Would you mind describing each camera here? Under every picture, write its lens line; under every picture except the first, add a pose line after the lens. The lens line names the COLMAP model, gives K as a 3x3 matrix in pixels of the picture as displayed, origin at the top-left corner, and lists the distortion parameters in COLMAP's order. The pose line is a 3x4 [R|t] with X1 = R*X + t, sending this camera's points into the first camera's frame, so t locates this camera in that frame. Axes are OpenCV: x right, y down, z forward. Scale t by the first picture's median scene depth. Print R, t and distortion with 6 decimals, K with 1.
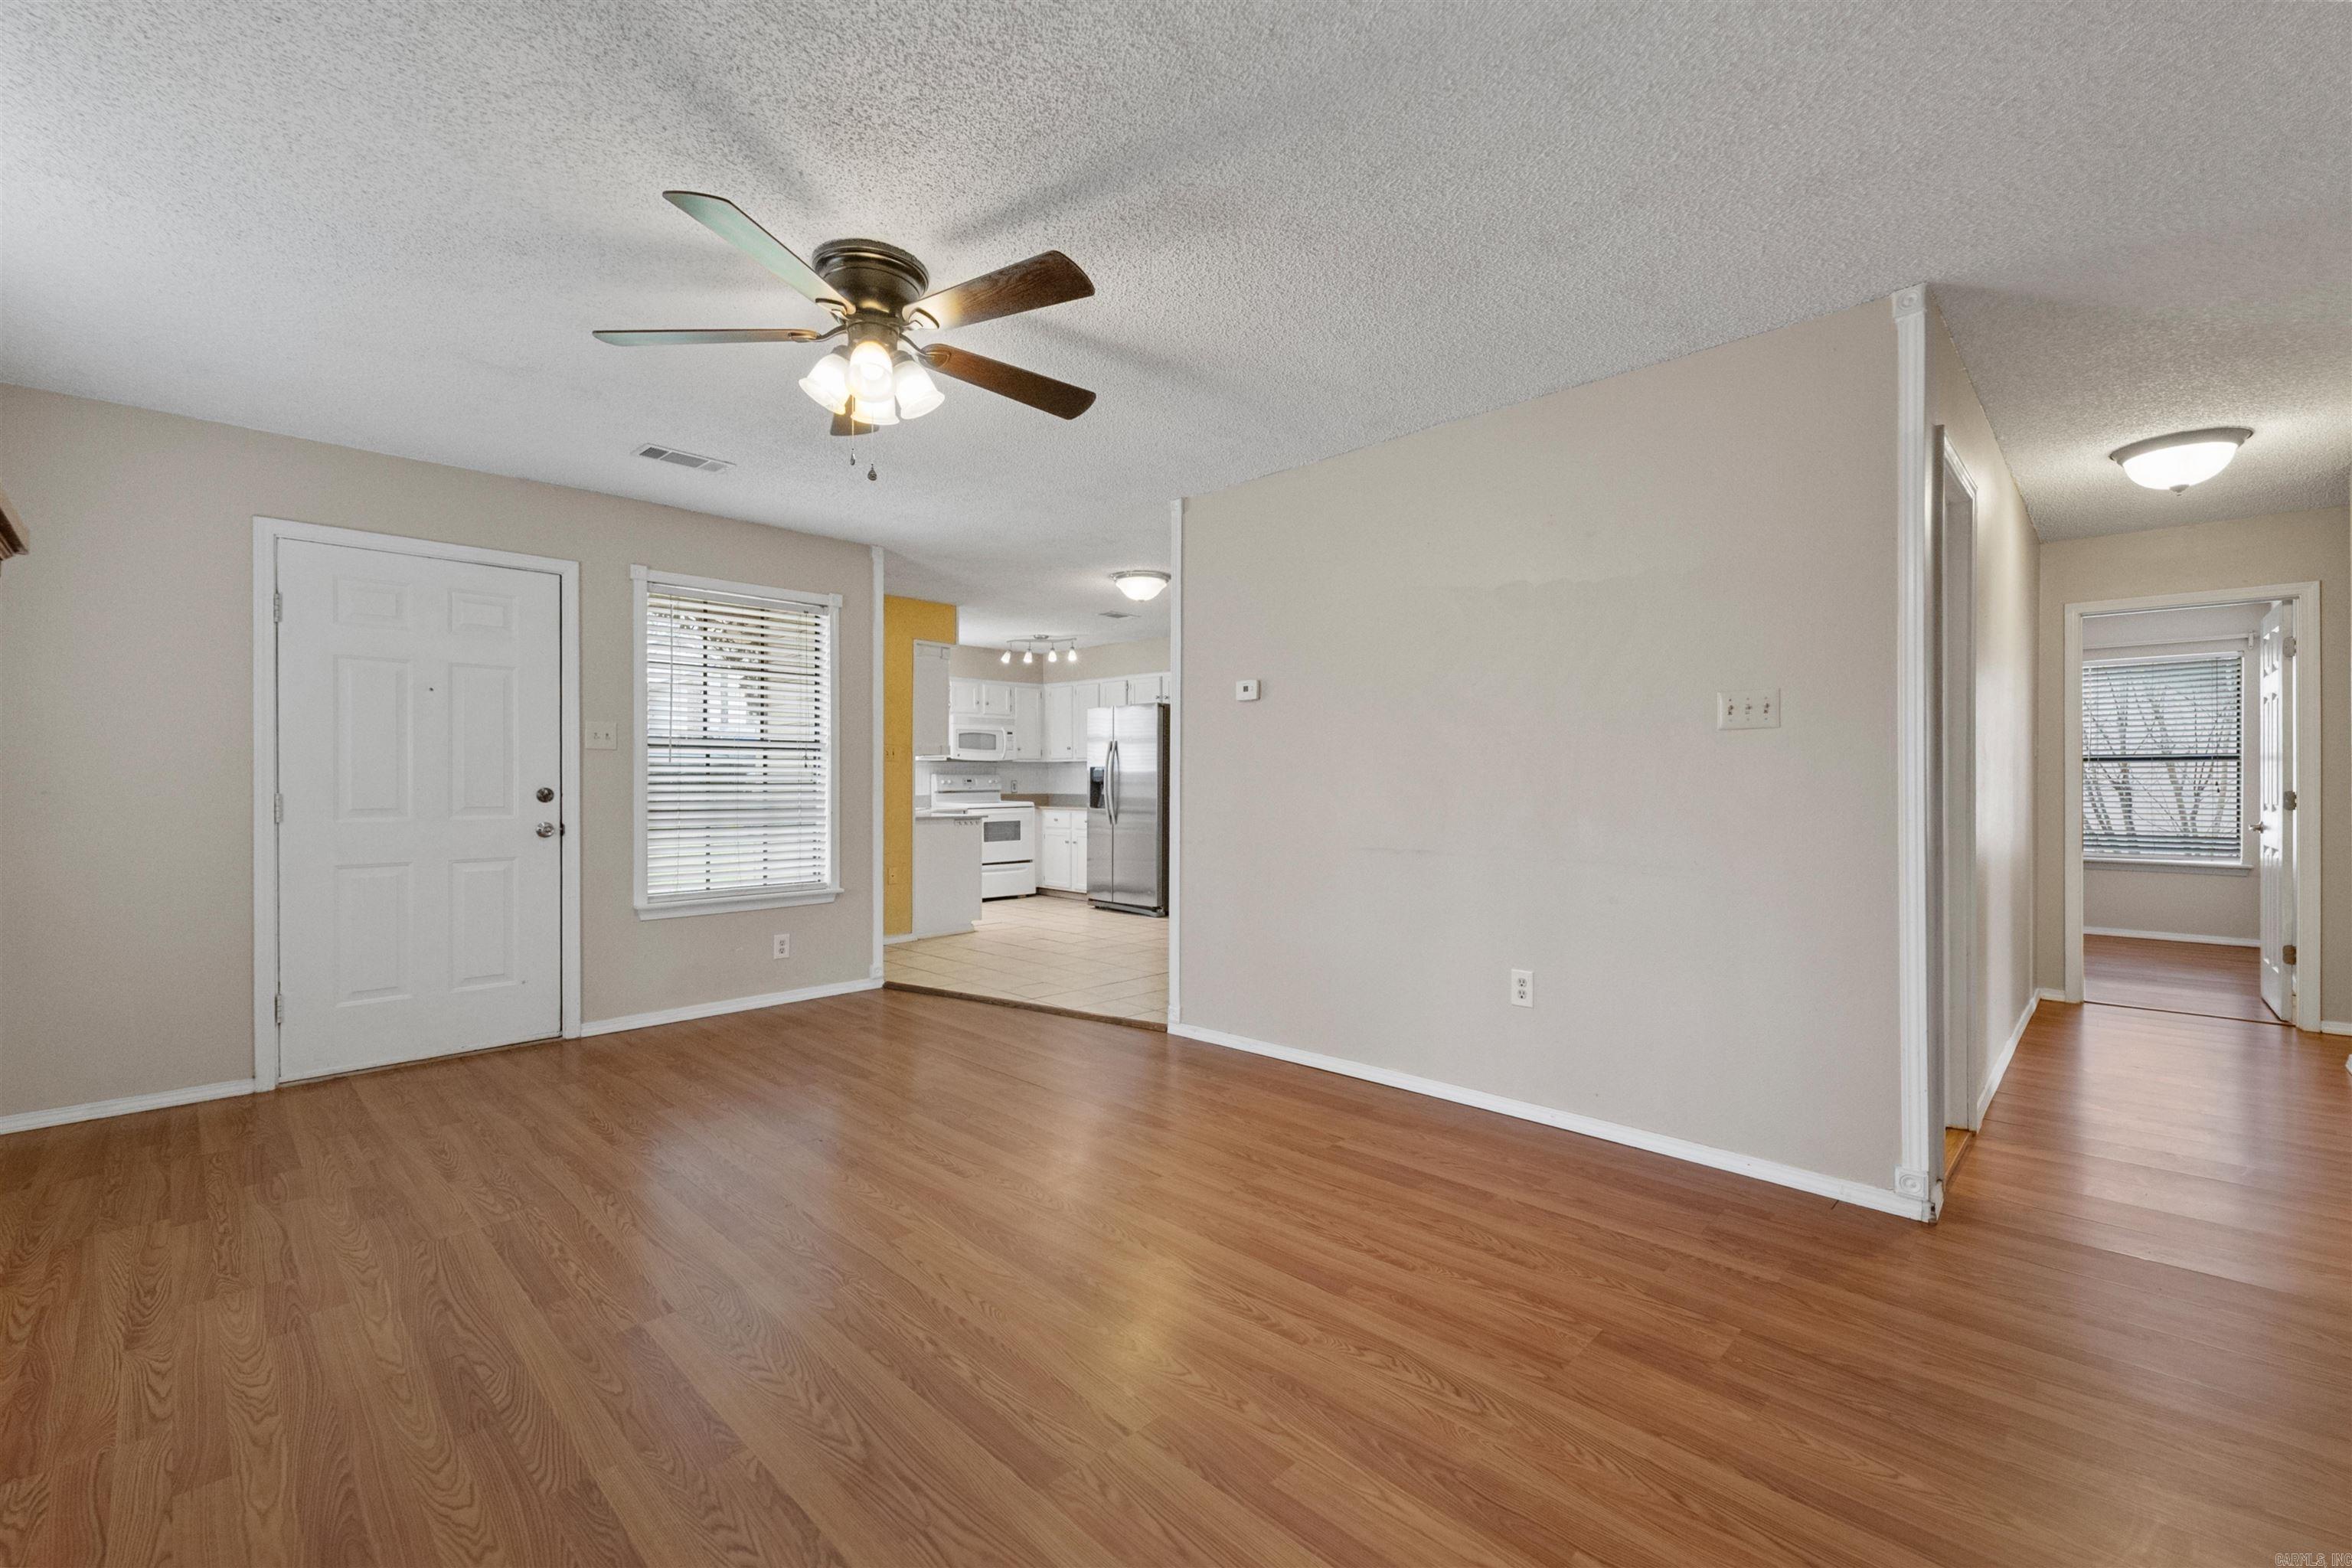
lens RADIAL K [[964.6, 0, 1178.4], [0, 964.6, 798.9], [0, 0, 1]] dist [0.008040, -0.004114]
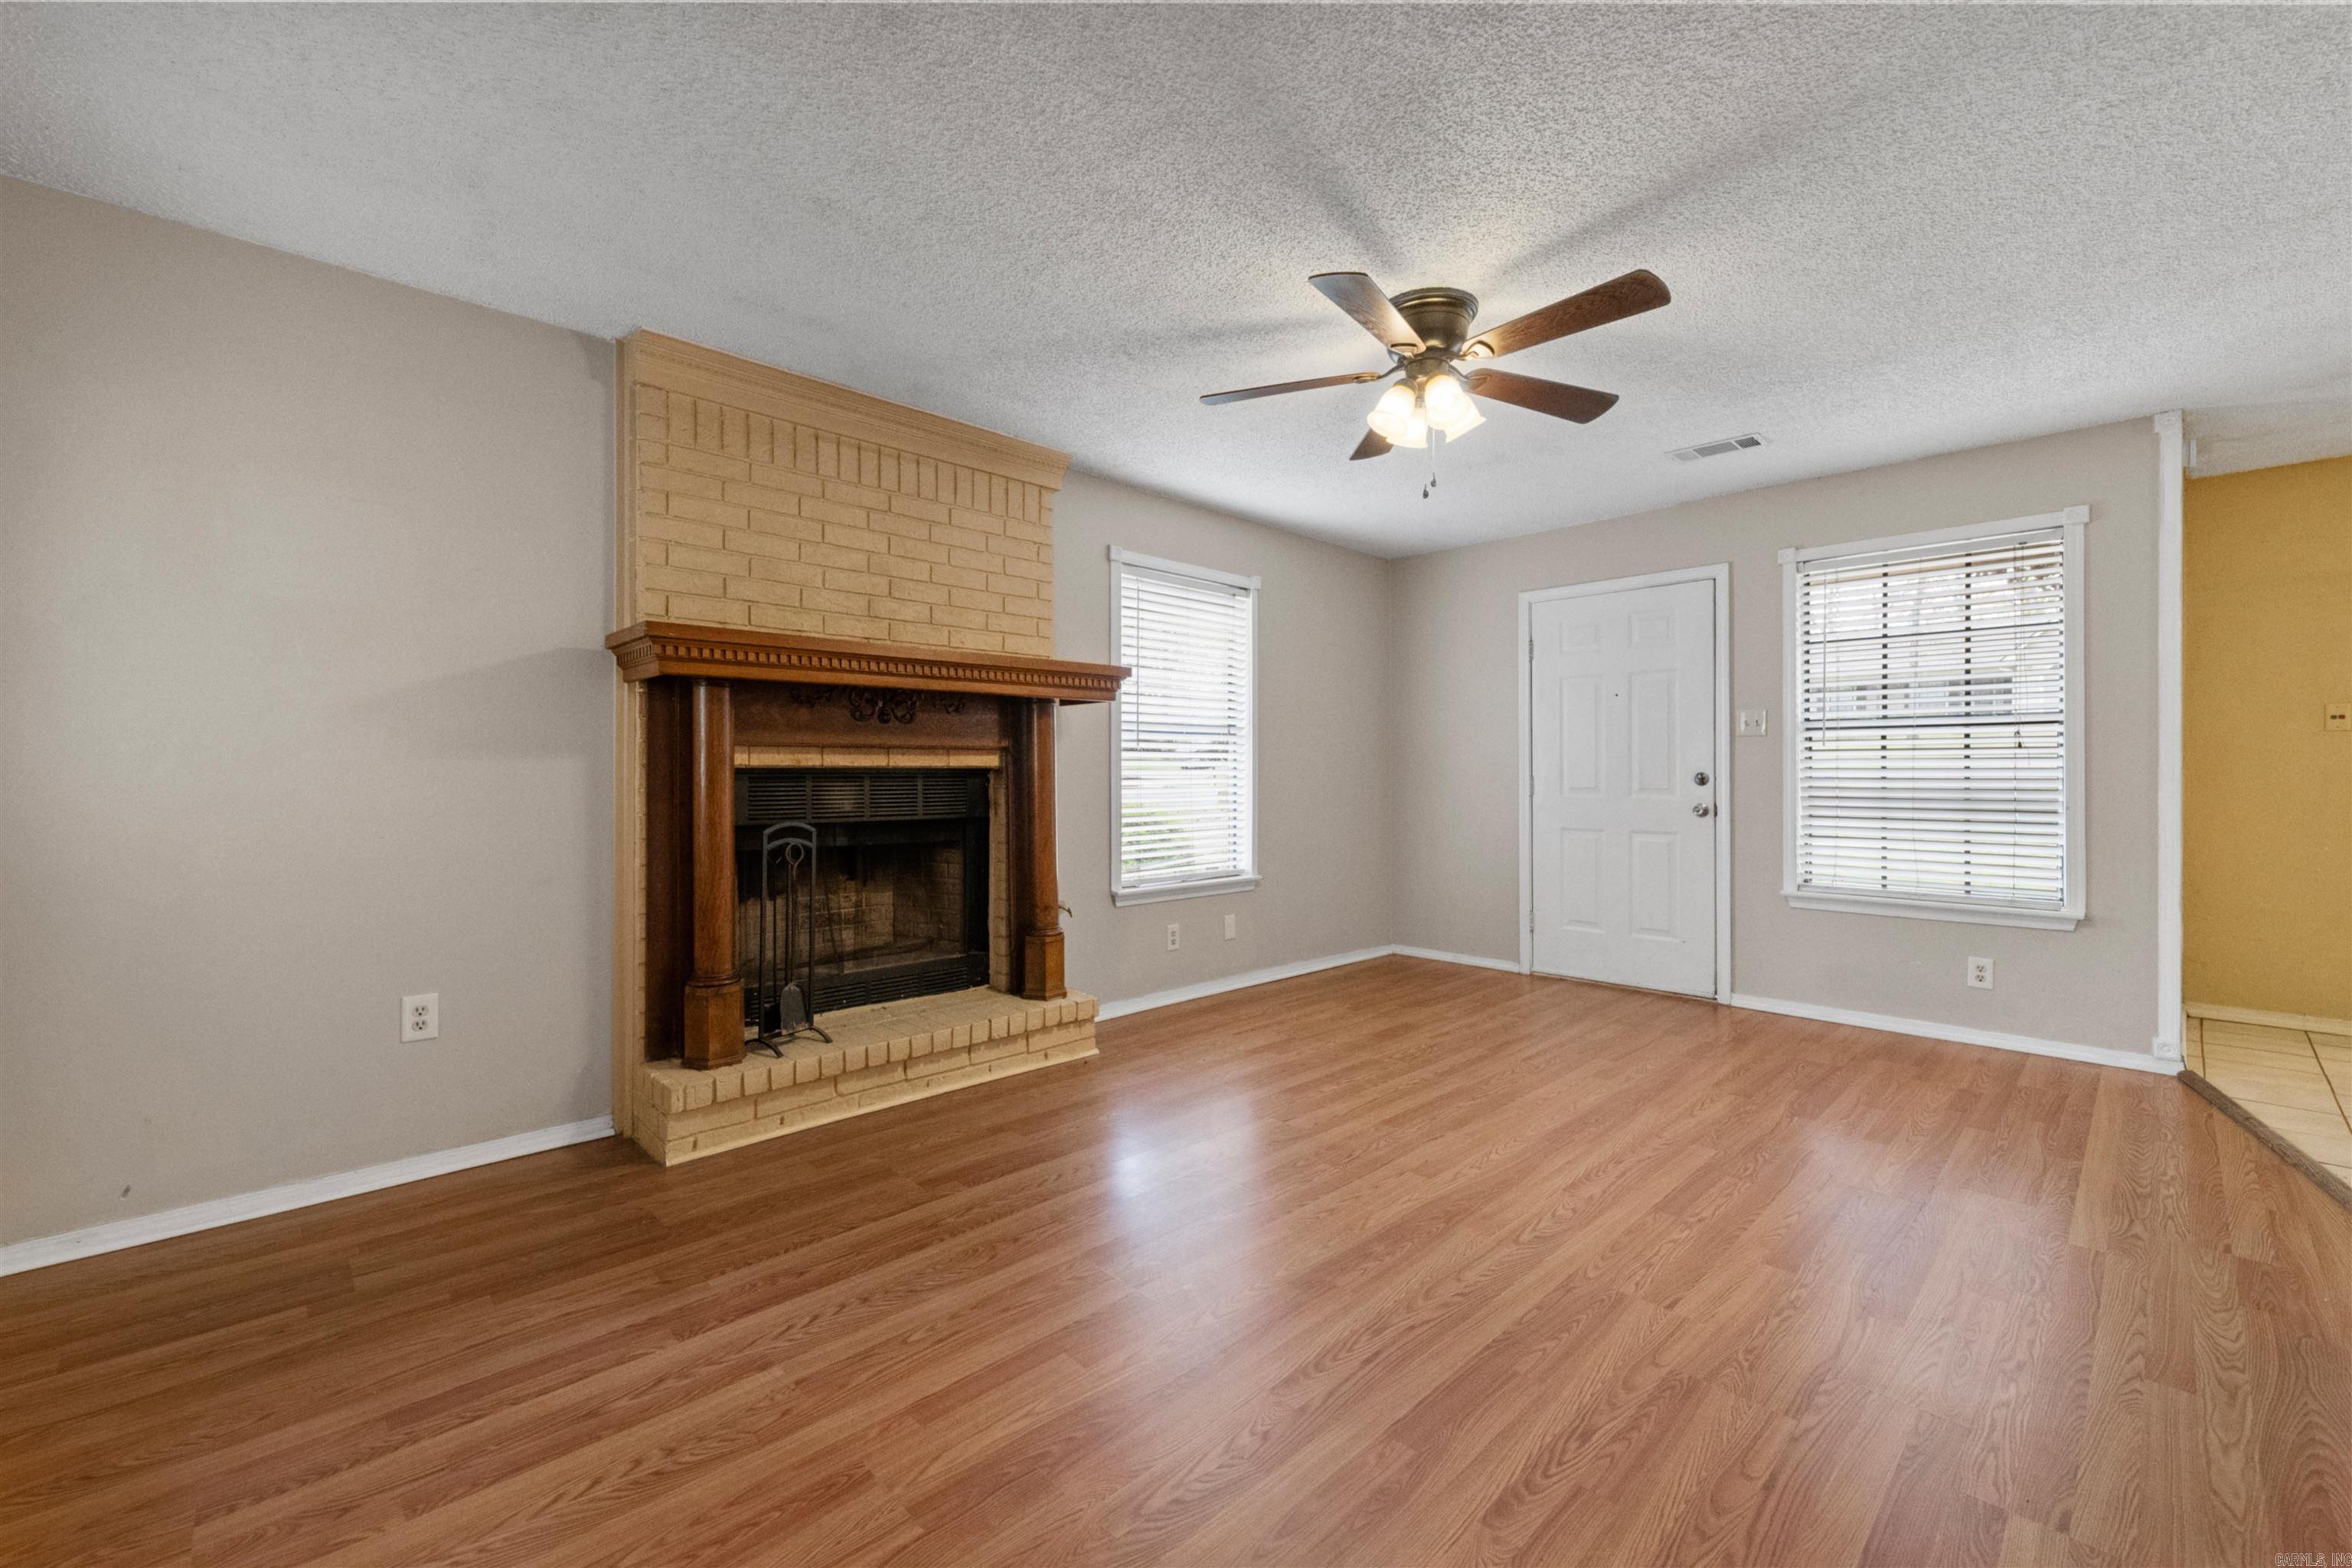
lens RADIAL K [[964.6, 0, 1181.9], [0, 964.6, 756.7], [0, 0, 1]] dist [0.008040, -0.004114]
pose [[-0.027951, -0.016270, -0.999477, 0.468912], [-0.016411, 0.999740, -0.015815, -0.001504], [0.999475, 0.015960, -0.028210, 0.425703]]
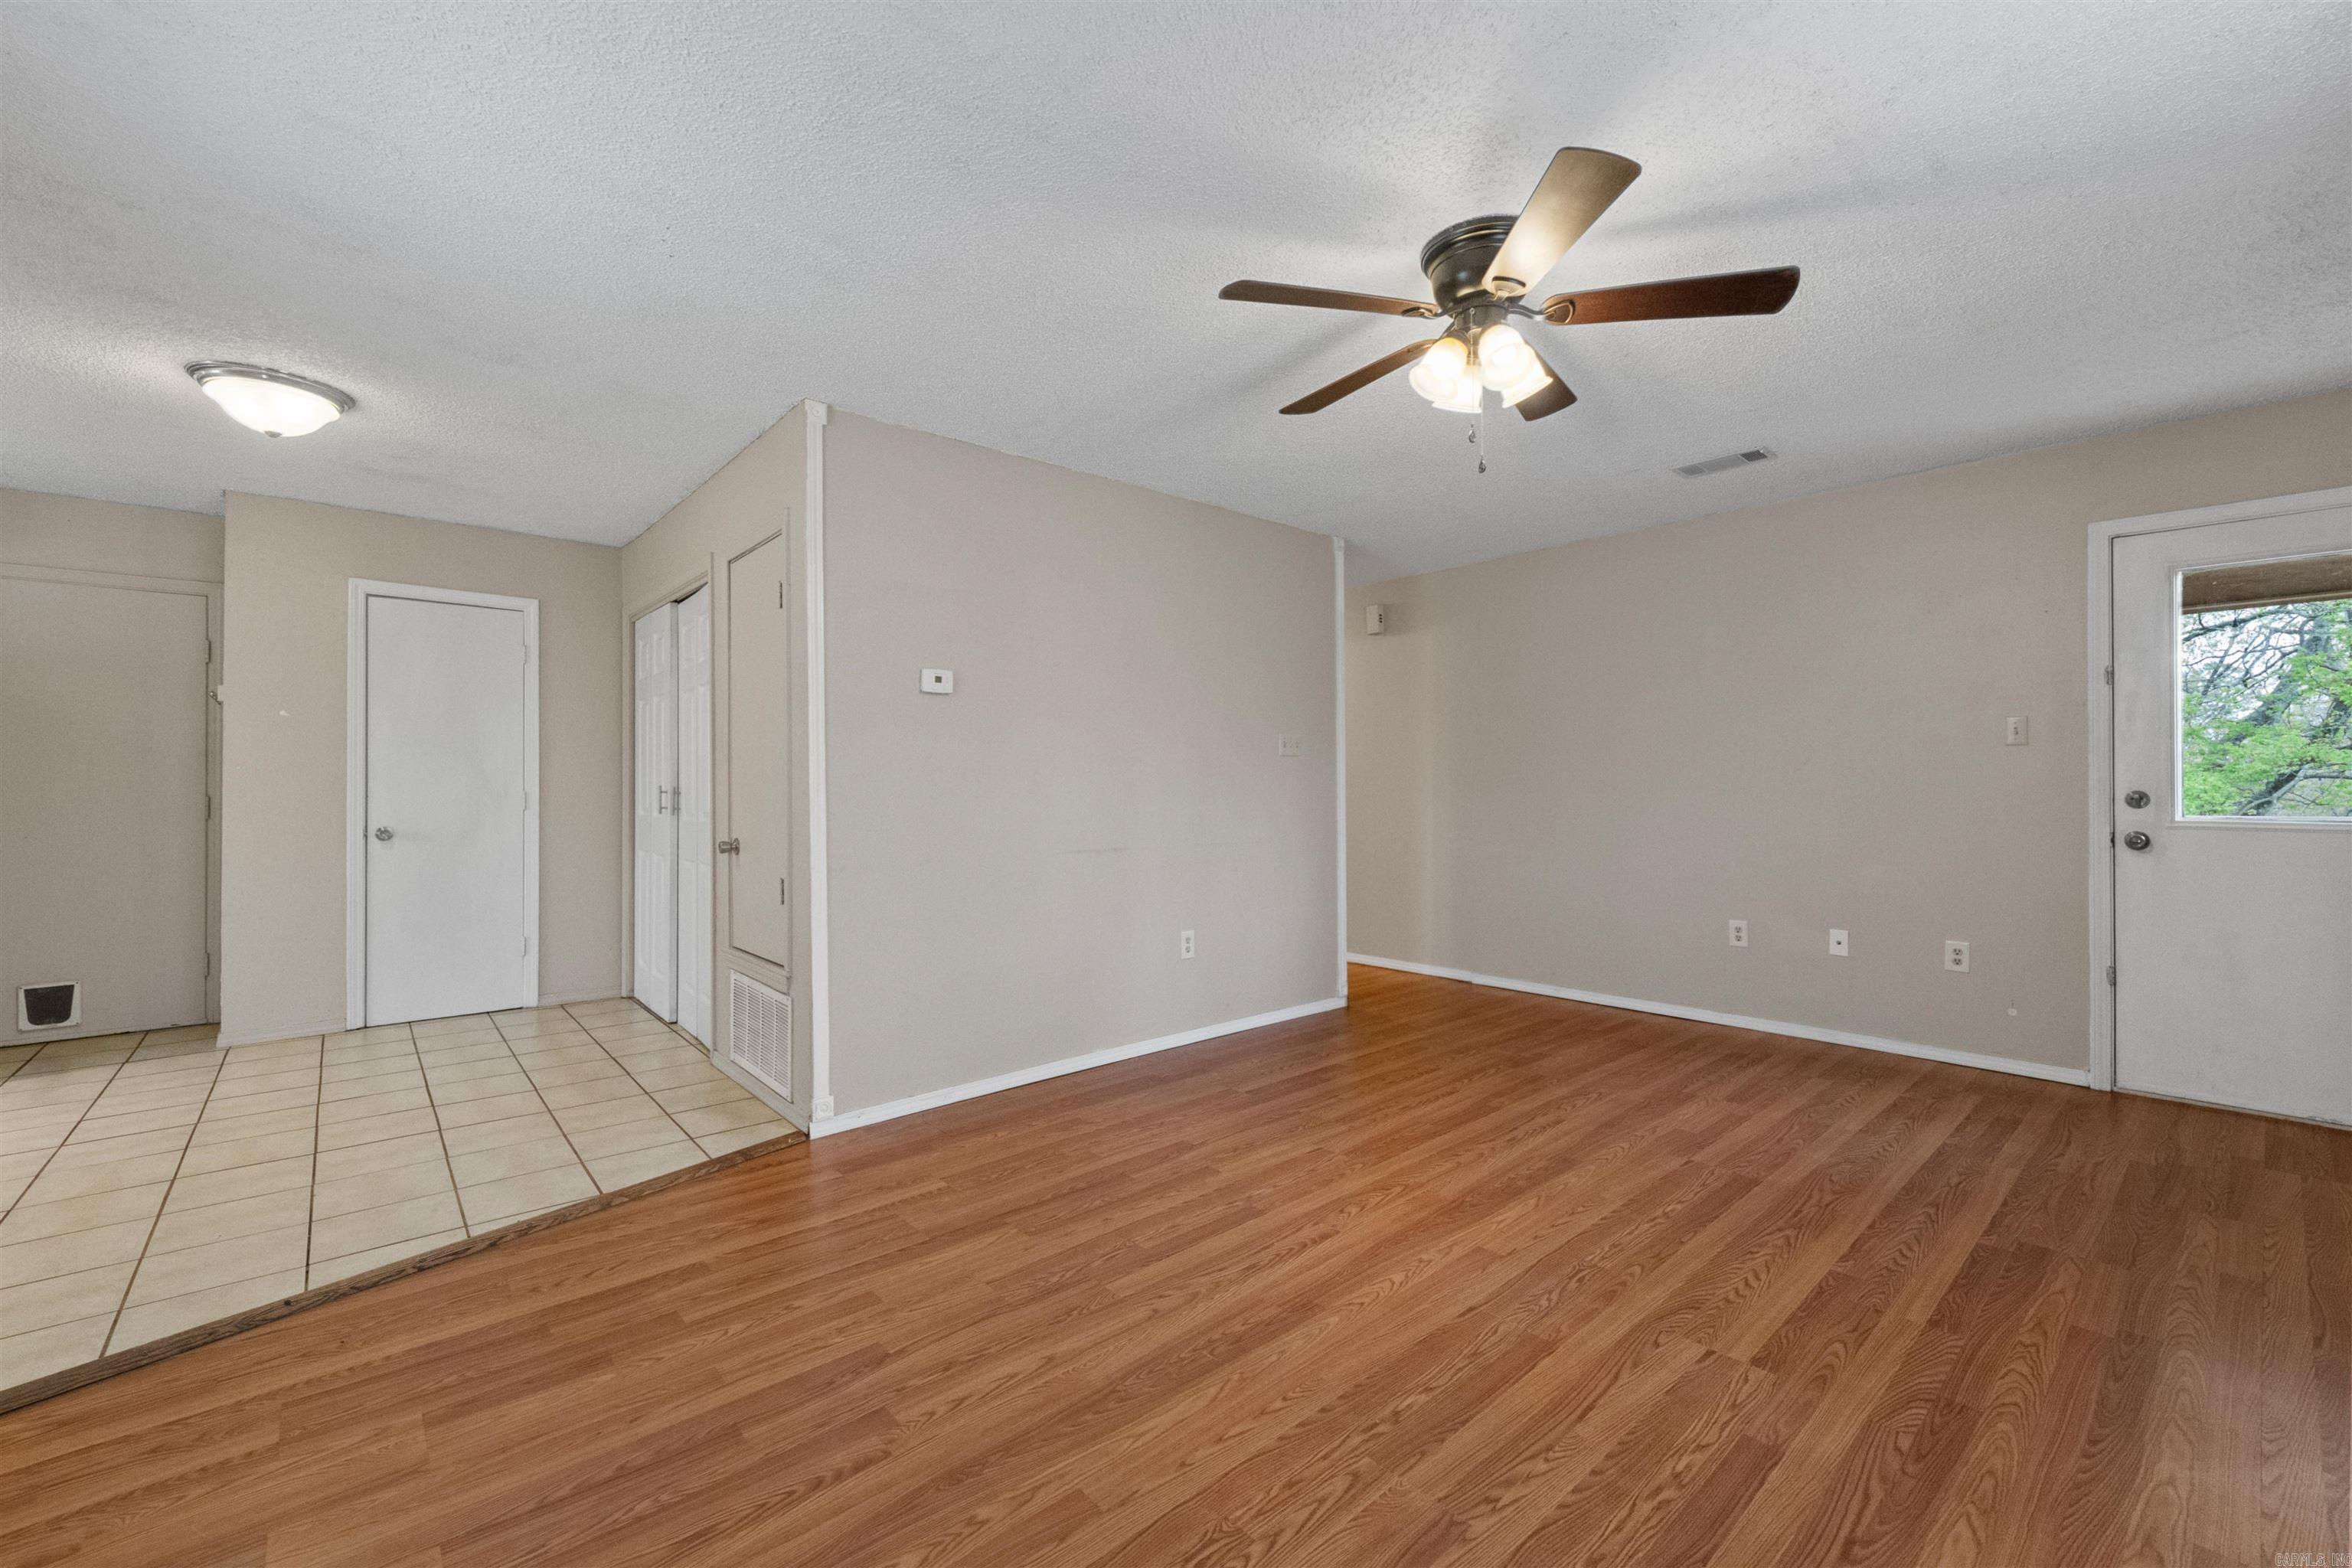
lens RADIAL K [[964.6, 0, 1187.0], [0, 964.6, 796.6], [0, 0, 1]] dist [0.008040, -0.004114]
pose [[0.072042, -0.014987, 0.997289, -0.724005], [0.017969, 0.999744, 0.013726, -0.015765], [-0.997240, 0.016932, 0.072293, 0.694950]]
